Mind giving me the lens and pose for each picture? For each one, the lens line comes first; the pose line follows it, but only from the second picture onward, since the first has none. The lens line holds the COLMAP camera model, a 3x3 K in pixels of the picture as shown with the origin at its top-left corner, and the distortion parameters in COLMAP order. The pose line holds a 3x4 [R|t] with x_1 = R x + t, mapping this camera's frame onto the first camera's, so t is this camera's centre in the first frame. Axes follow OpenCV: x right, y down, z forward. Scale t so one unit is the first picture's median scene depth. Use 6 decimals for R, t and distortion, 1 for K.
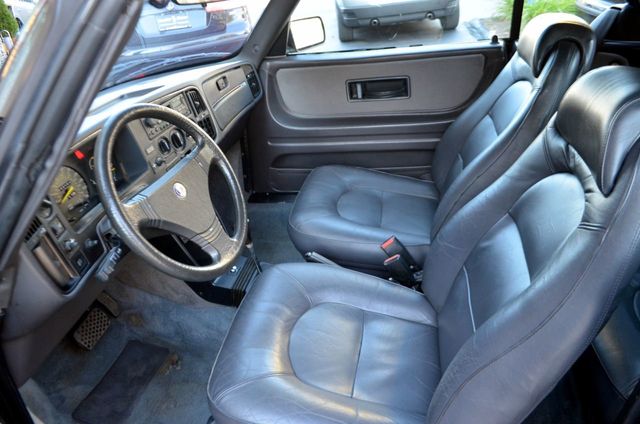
lens RADIAL K [[489.3, 0, 309.5], [0, 489.3, 216.5], [0, 0, 1]] dist [-0.084165, 0.008633]
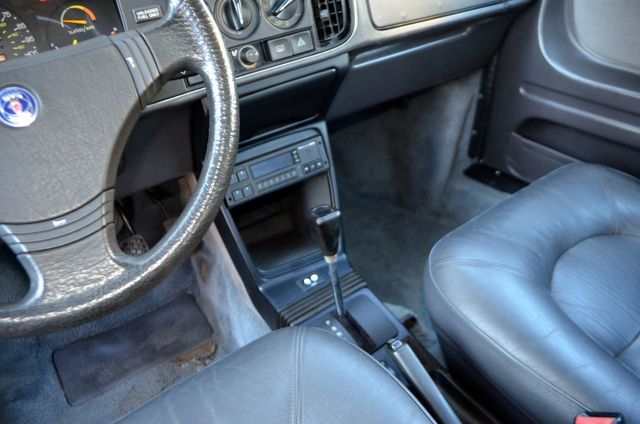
lens RADIAL K [[489.3, 0, 321.1], [0, 489.3, 218.1], [0, 0, 1]] dist [-0.084165, 0.008633]
pose [[0.752401, 0.417642, -0.509381, 0.110352], [-0.334655, 0.908433, 0.250510, -0.100719], [0.567362, -0.018017, 0.823272, 0.534555]]
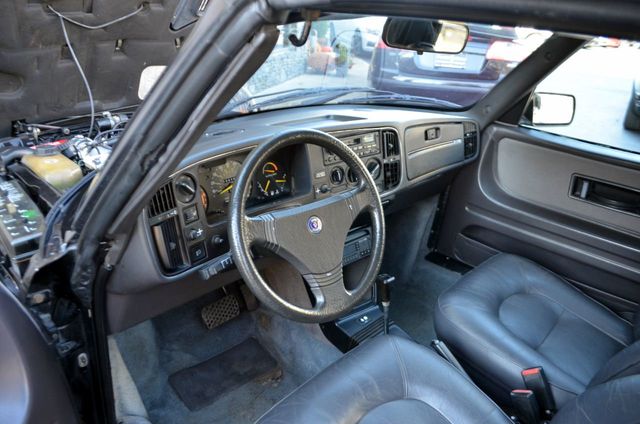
lens RADIAL K [[489.3, 0, 318.7], [0, 489.3, 214.4], [0, 0, 1]] dist [-0.084165, 0.008633]
pose [[0.834941, 0.356579, -0.419195, 0.094103], [-0.386145, 0.922309, 0.015429, -0.059340], [0.392129, 0.148988, 0.907765, 0.071216]]
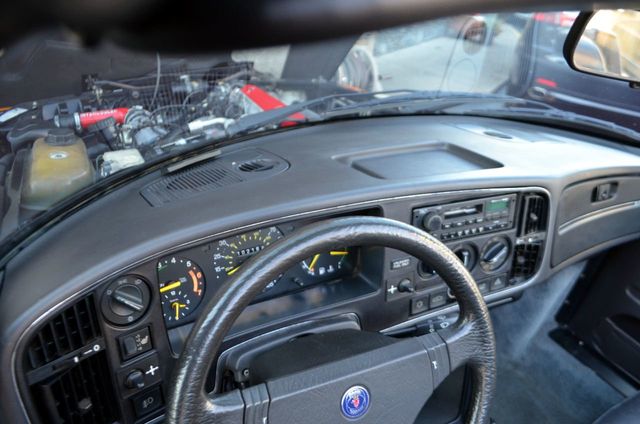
lens RADIAL K [[489.3, 0, 324.8], [0, 489.3, 221.3], [0, 0, 1]] dist [-0.084165, 0.008633]
pose [[0.656142, 0.524779, -0.542296, -0.073345], [-0.505407, 0.839235, 0.200619, -0.195198], [0.560394, 0.142446, 0.815885, 0.353444]]
